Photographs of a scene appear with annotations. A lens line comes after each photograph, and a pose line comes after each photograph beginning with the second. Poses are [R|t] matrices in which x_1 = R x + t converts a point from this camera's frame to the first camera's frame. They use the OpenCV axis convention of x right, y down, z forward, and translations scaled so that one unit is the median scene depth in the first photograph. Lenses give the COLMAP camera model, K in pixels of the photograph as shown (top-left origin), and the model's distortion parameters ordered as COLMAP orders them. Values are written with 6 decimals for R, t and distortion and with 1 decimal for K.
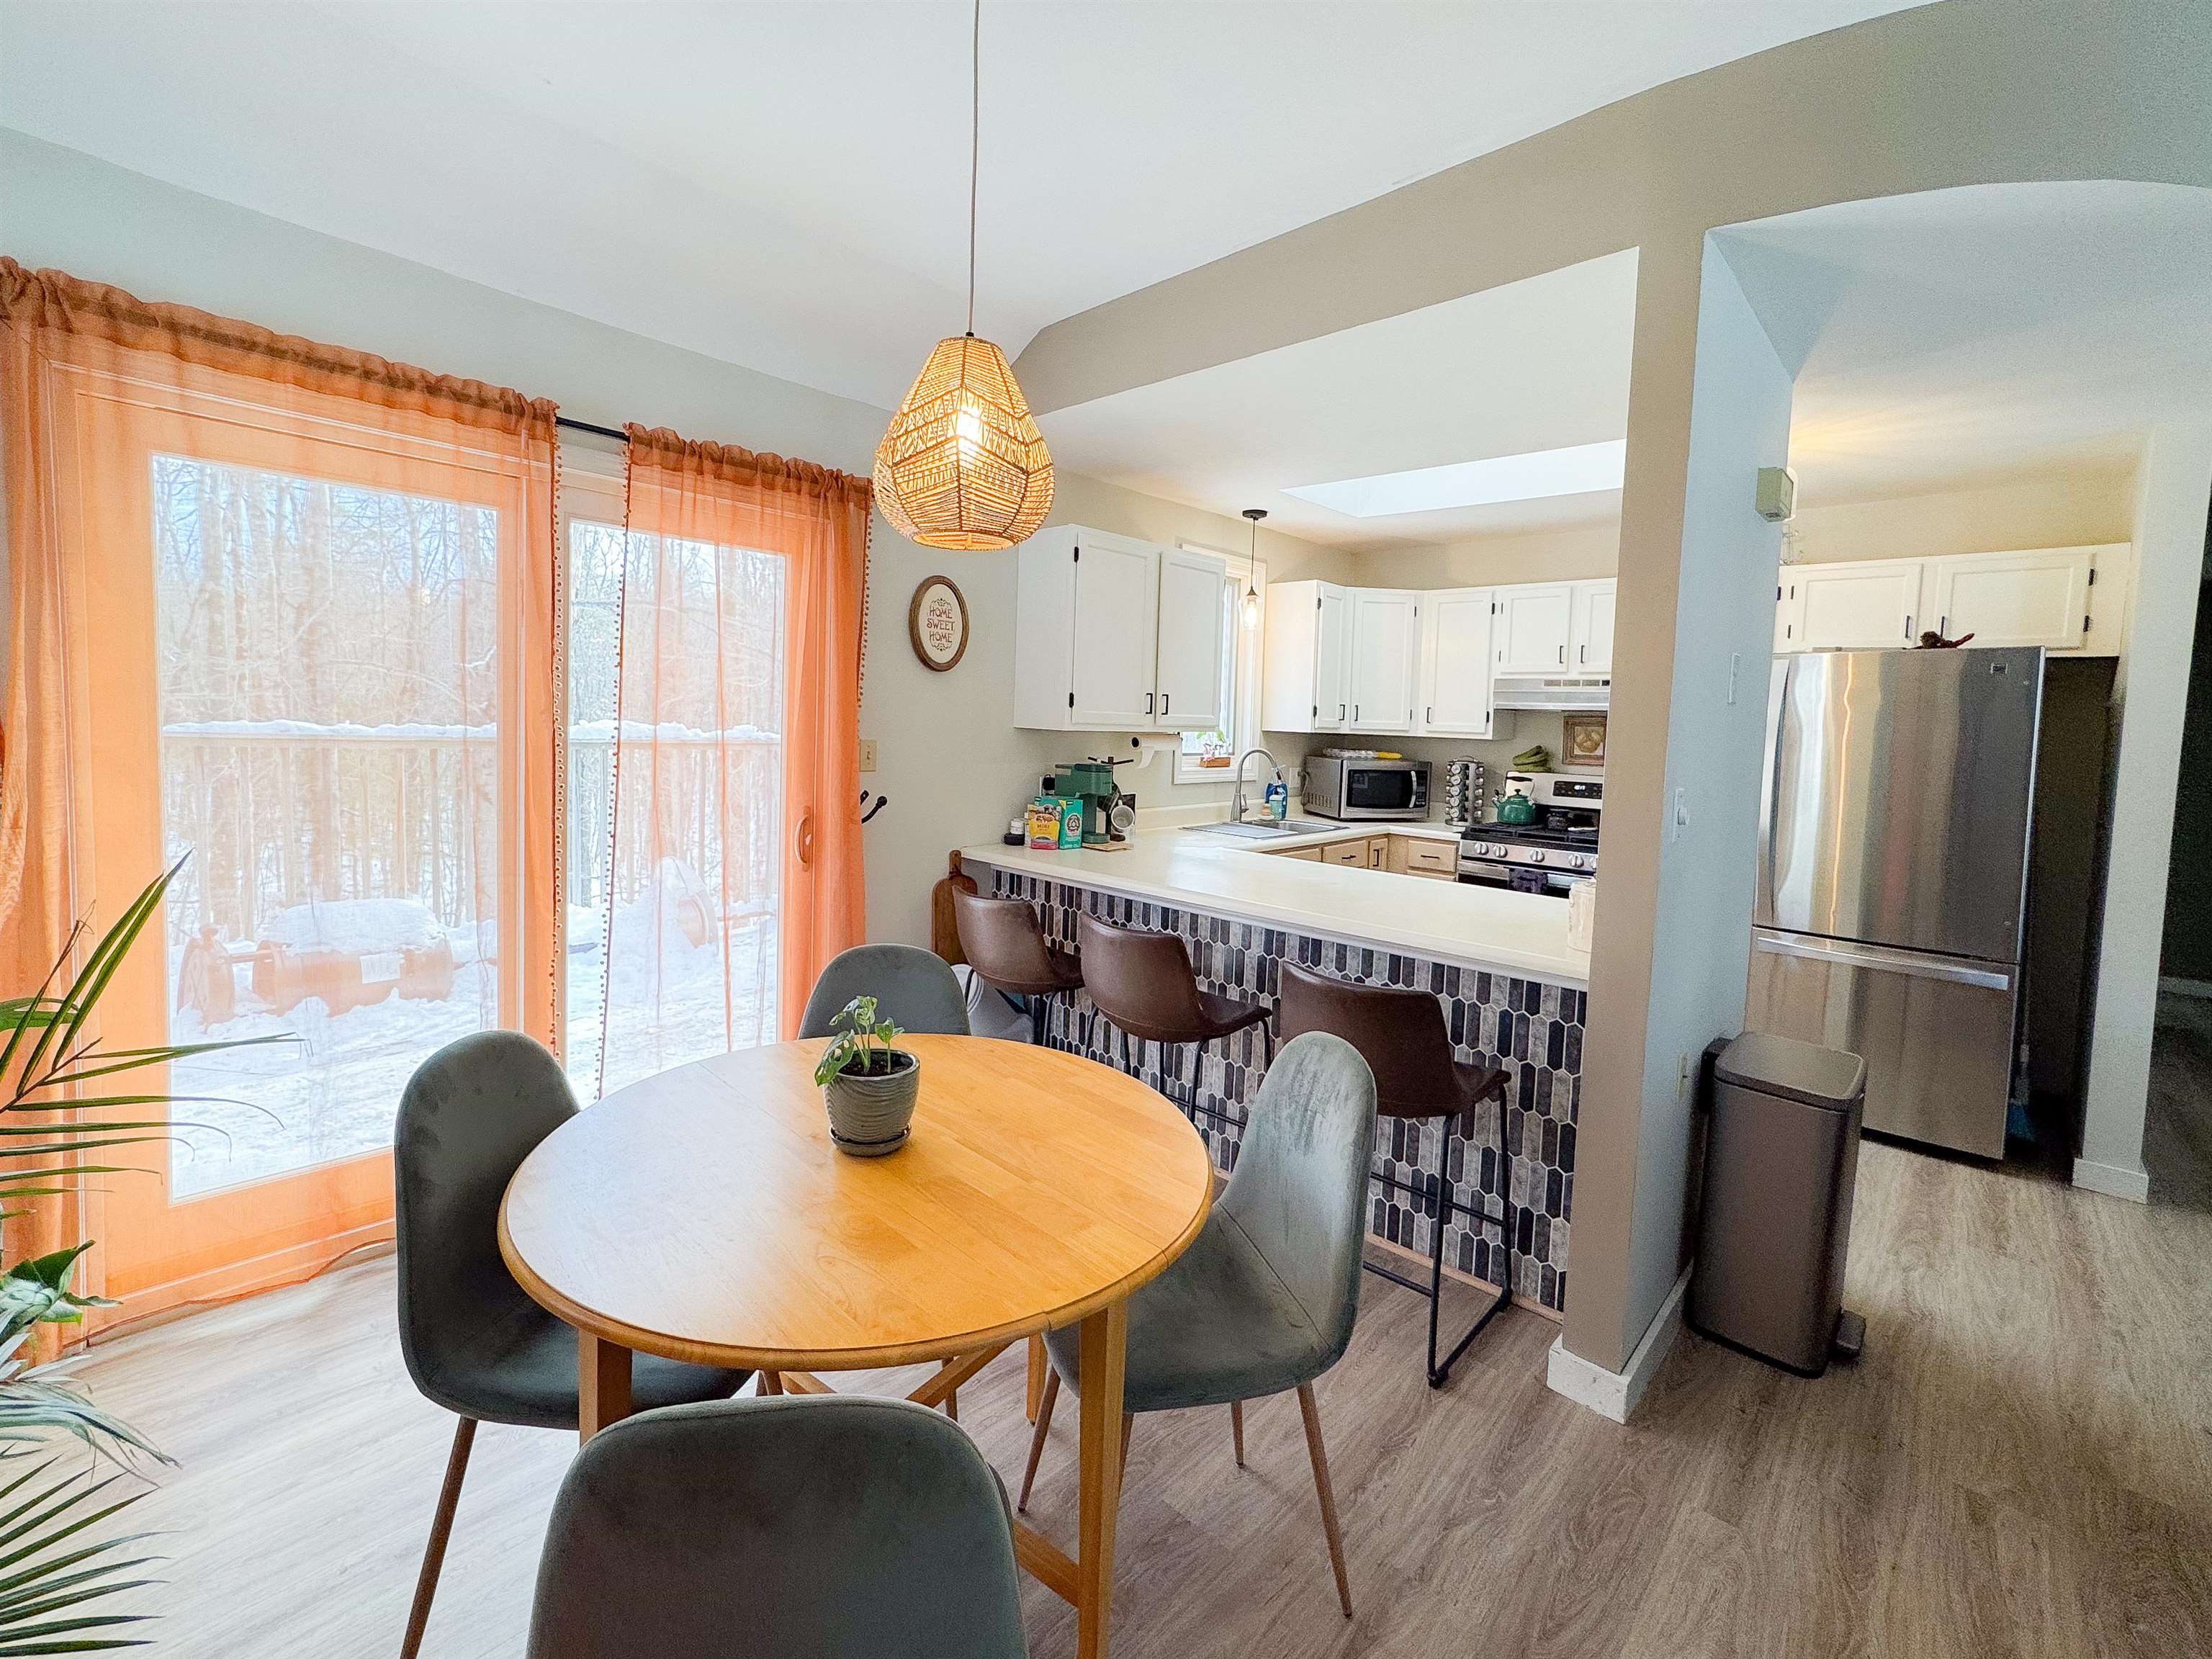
lens RADIAL K [[928.2, 0, 1105.0], [0, 928.2, 780.8], [0, 0, 1]] dist [-0.001726, 0.028520]
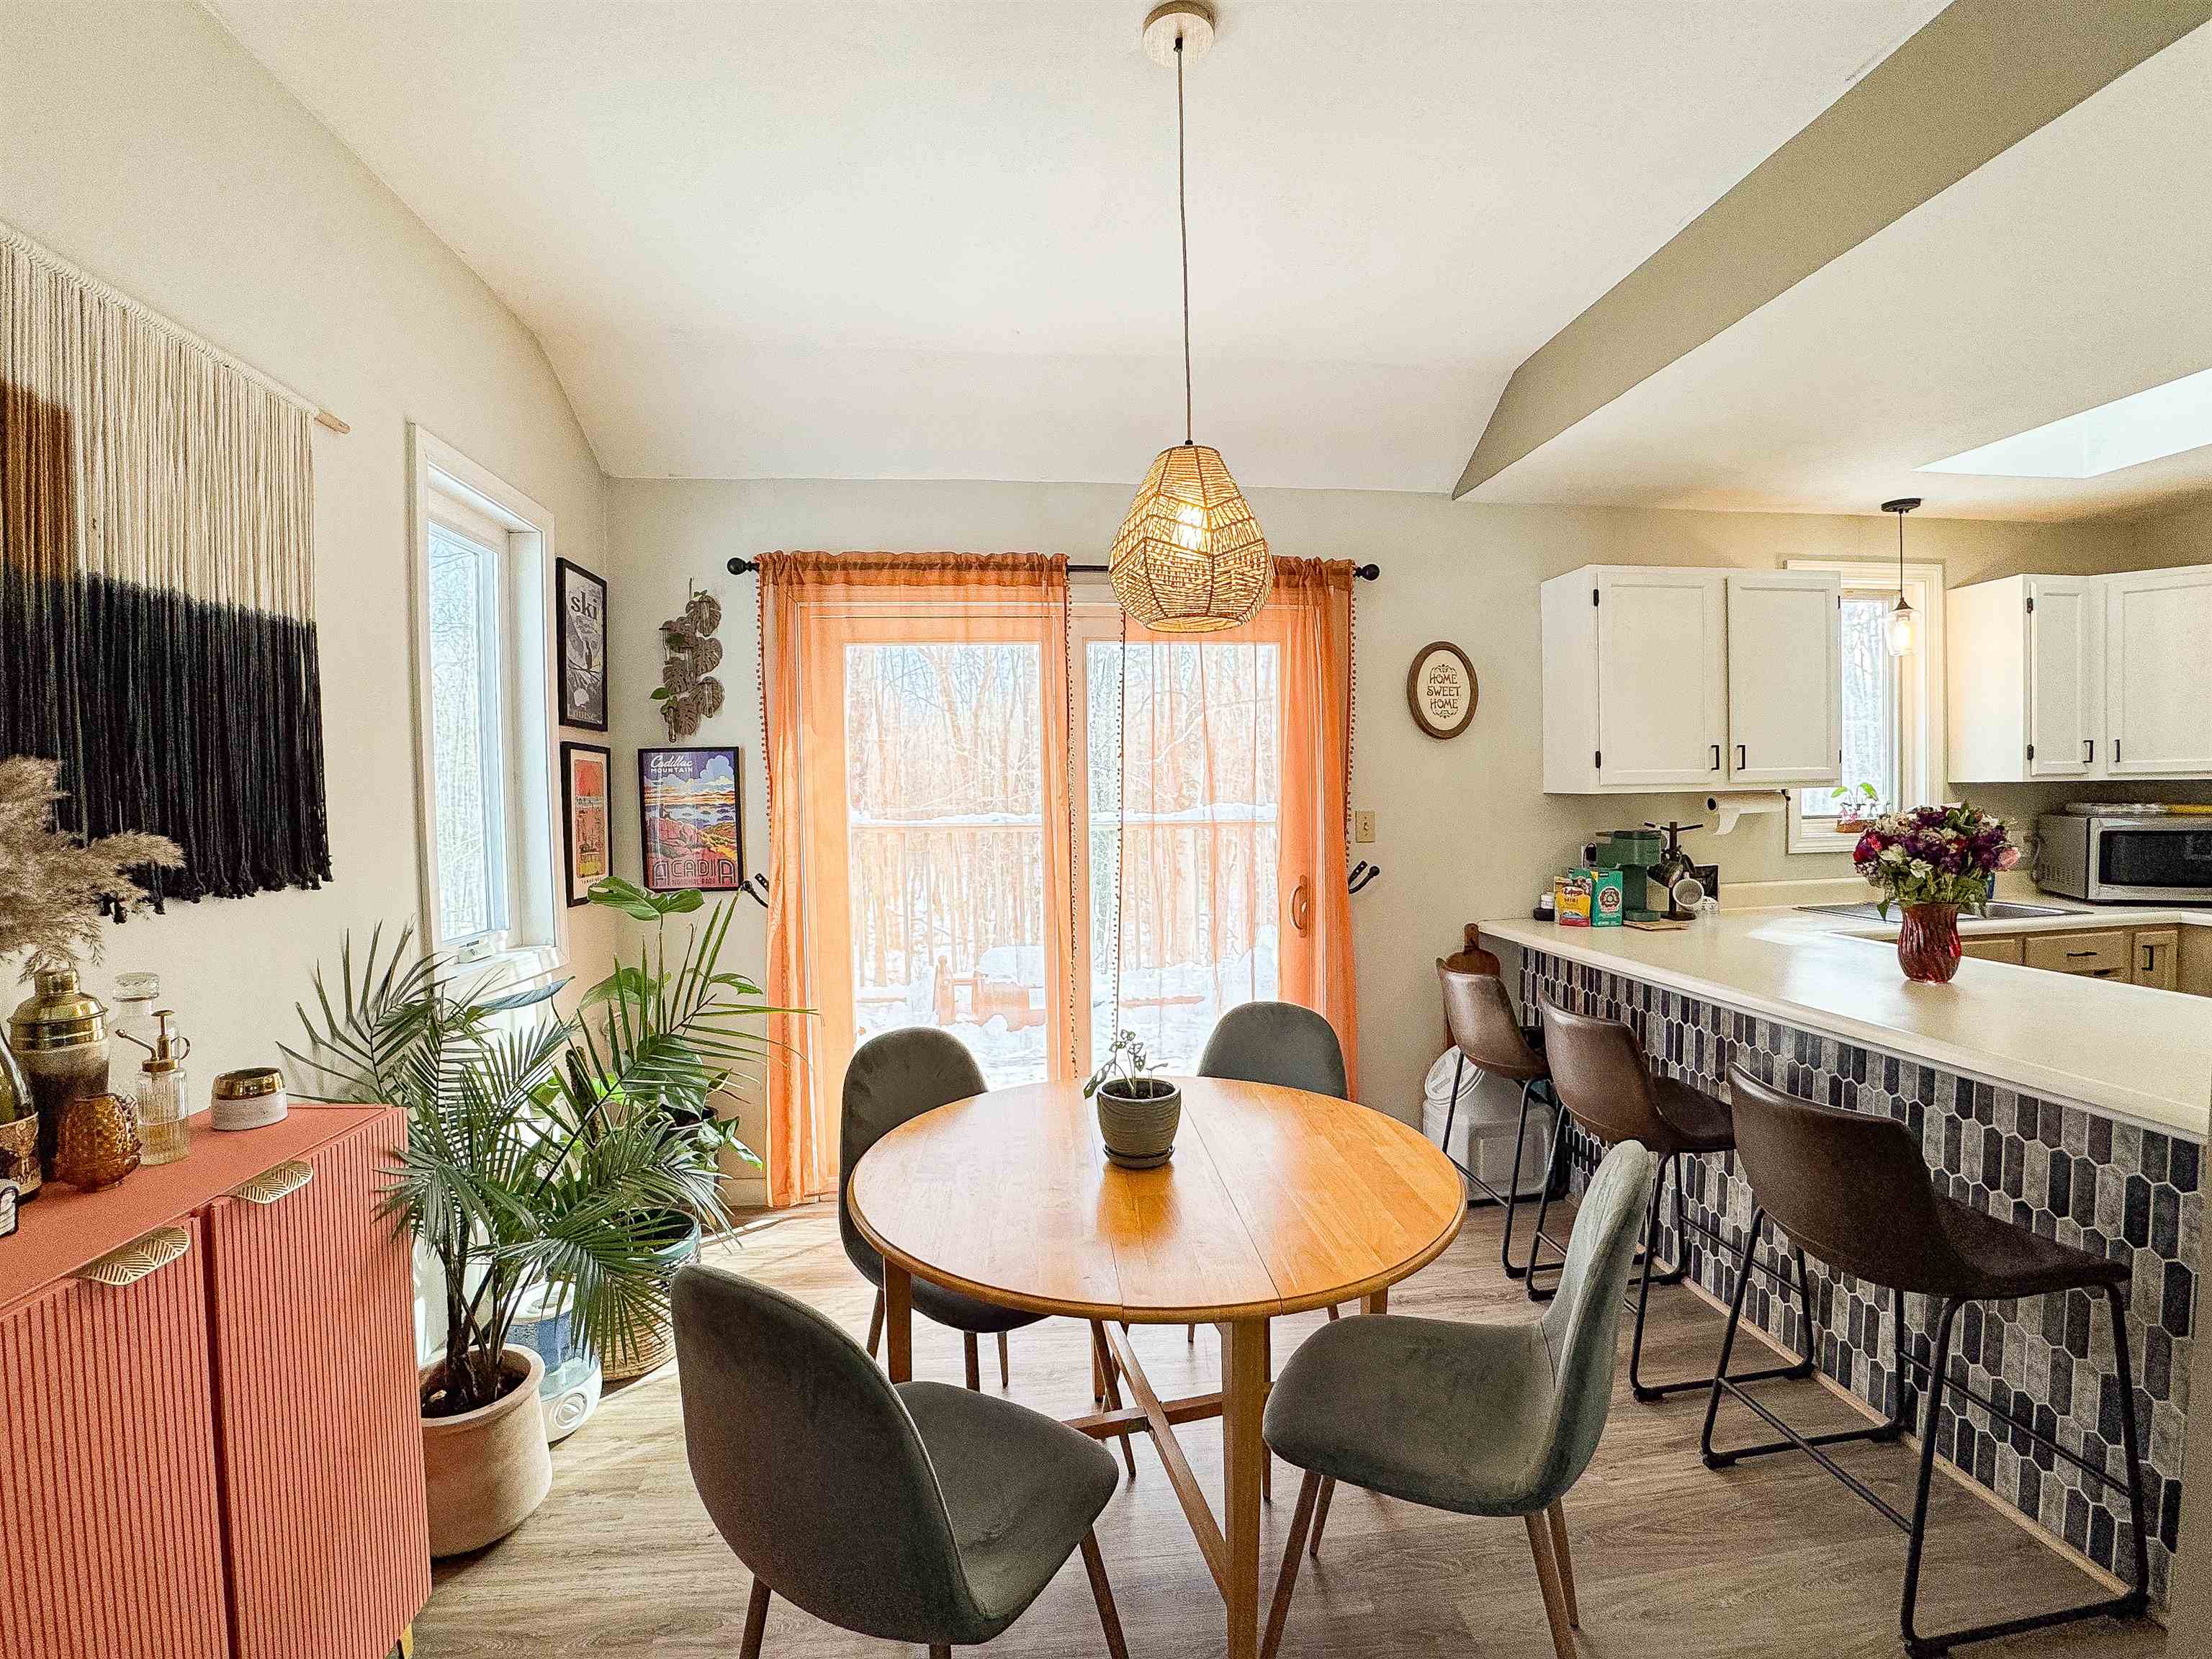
lens RADIAL K [[919.0, 0, 1106.0], [0, 919.0, 829.5], [0, 0, 1]] dist [-0.042283, 0.015402]
pose [[0.811936, -0.022998, -0.583293, 0.086549], [0.006639, 0.999523, -0.030168, 0.003785], [0.583708, 0.020622, 0.811702, 0.012758]]
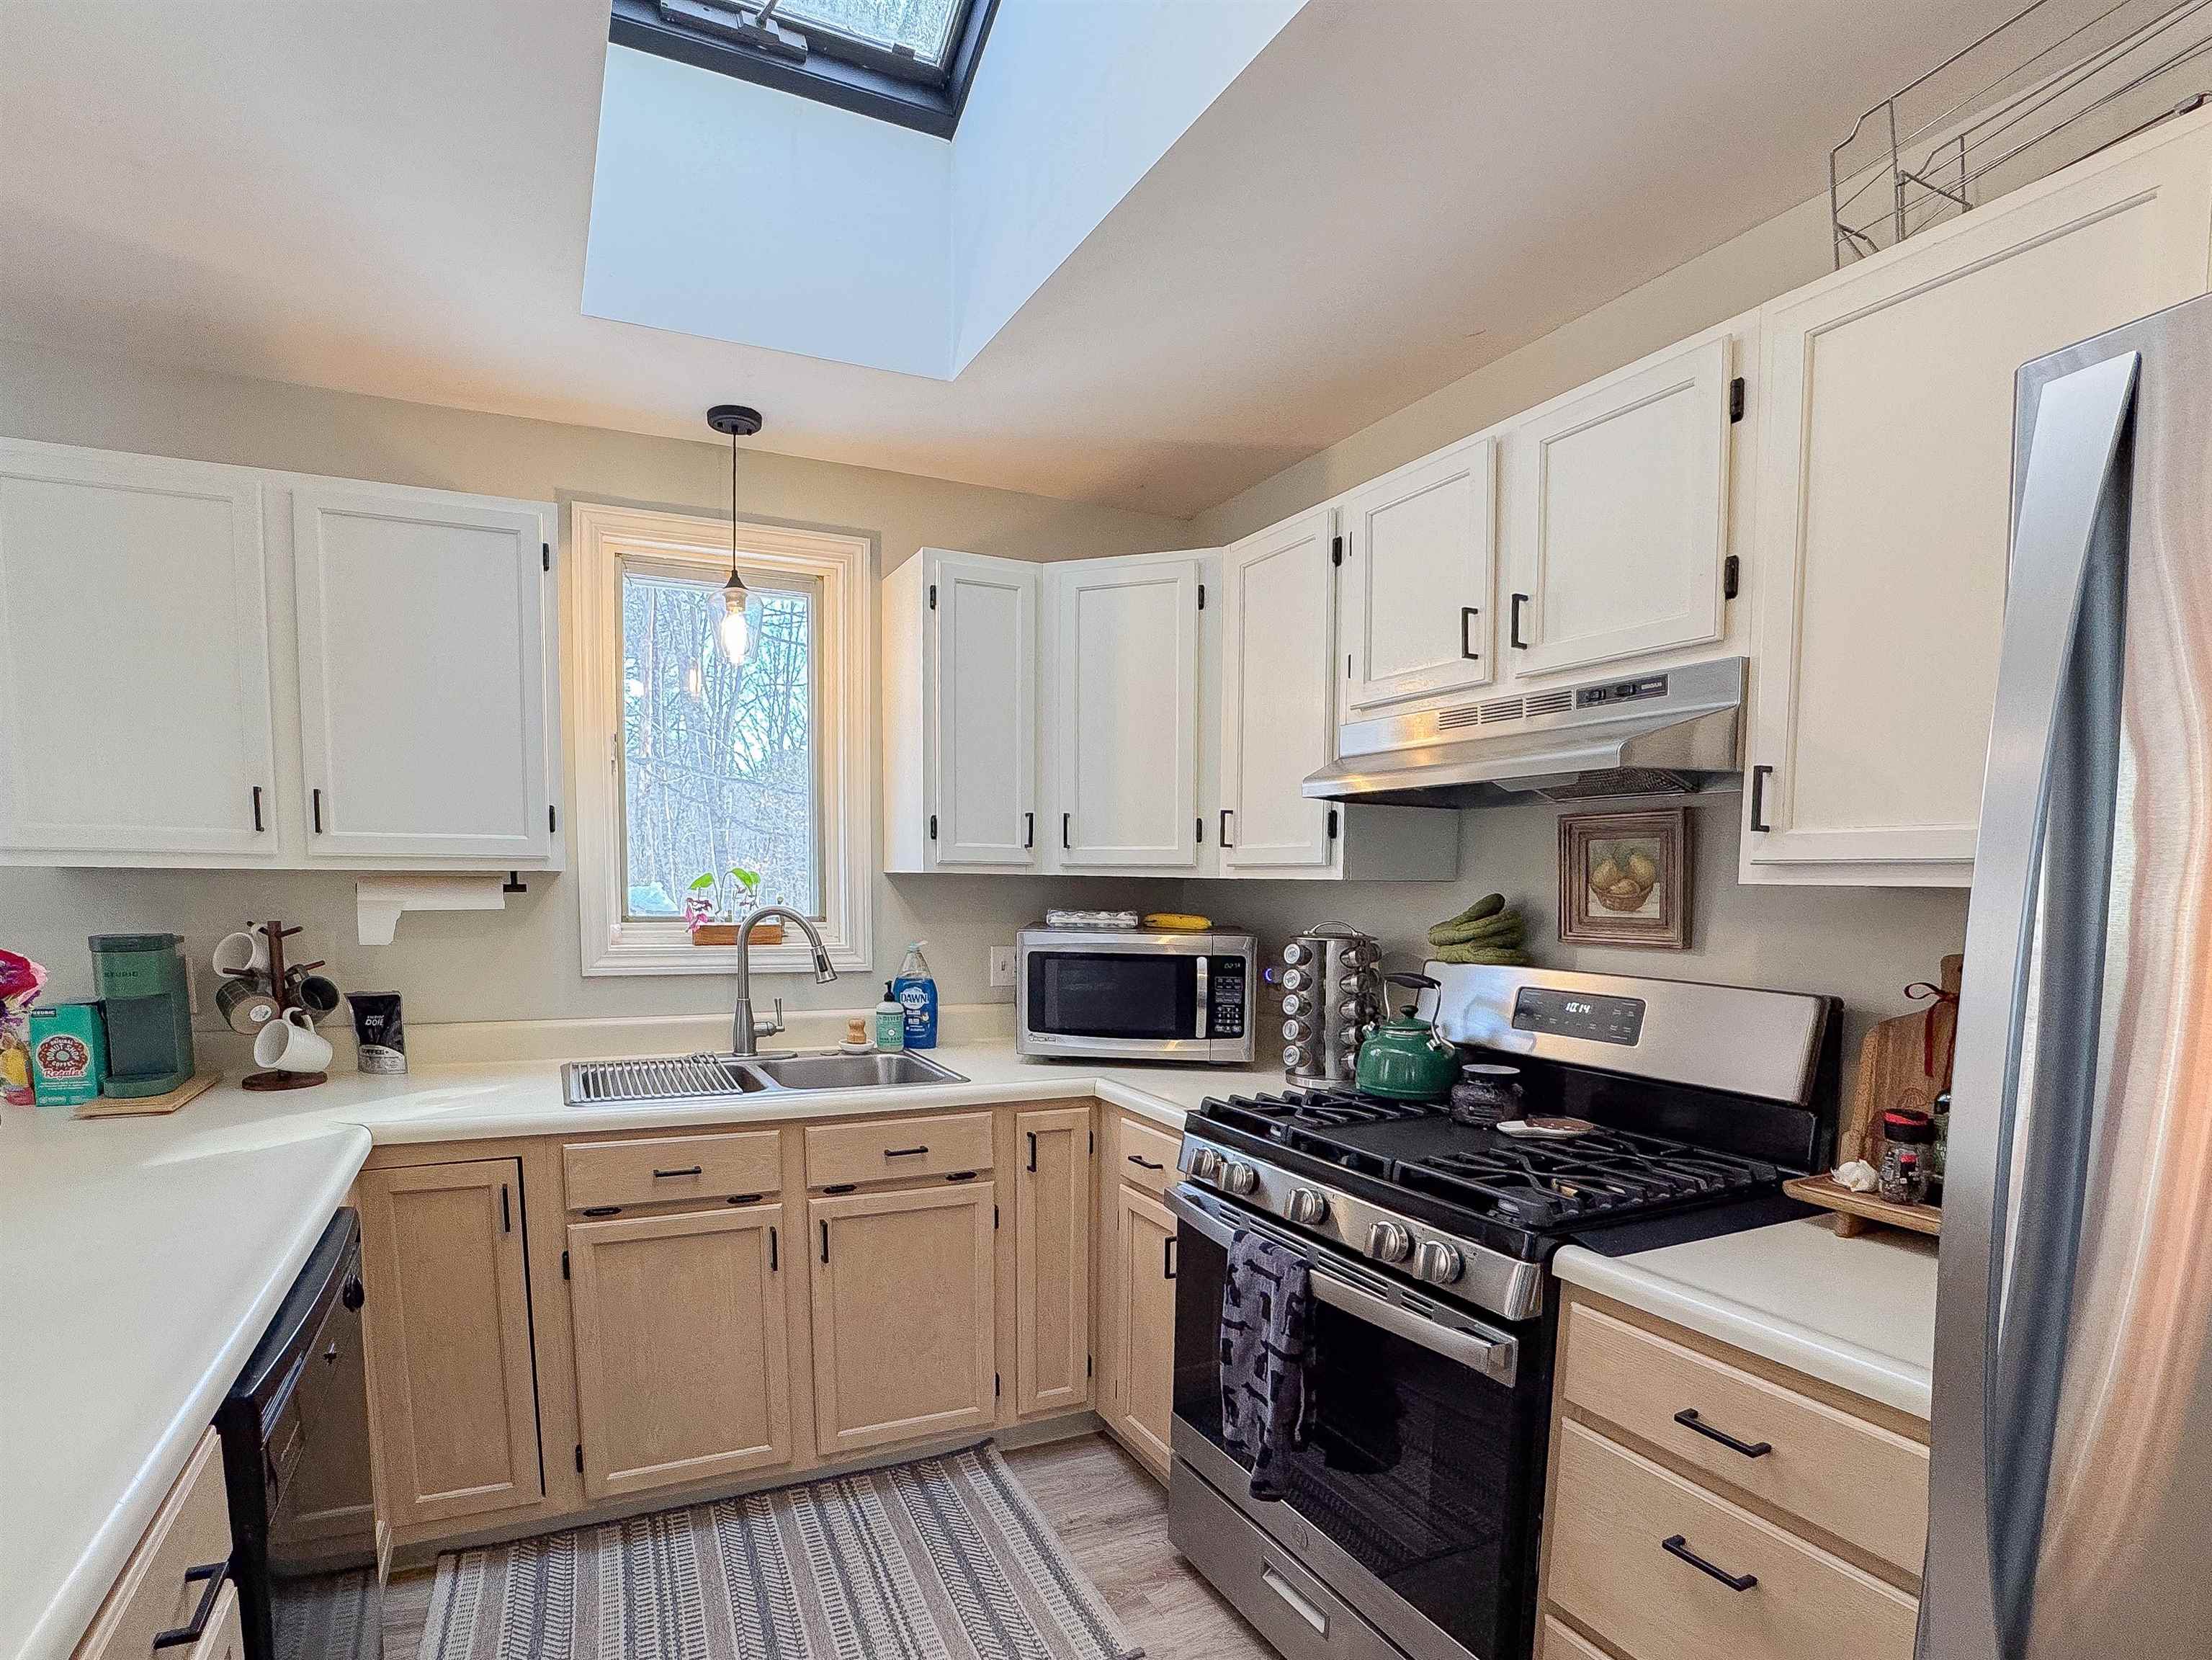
lens RADIAL K [[909.9, 0, 1108.6], [0, 909.9, 954.4], [0, 0, 1]] dist [-0.000528, -0.011341]
pose [[0.898970, 0.012819, -0.437823, 0.995896], [-0.011648, 0.999918, 0.005360, -0.026761], [0.437856, 0.000281, 0.899045, 1.203661]]
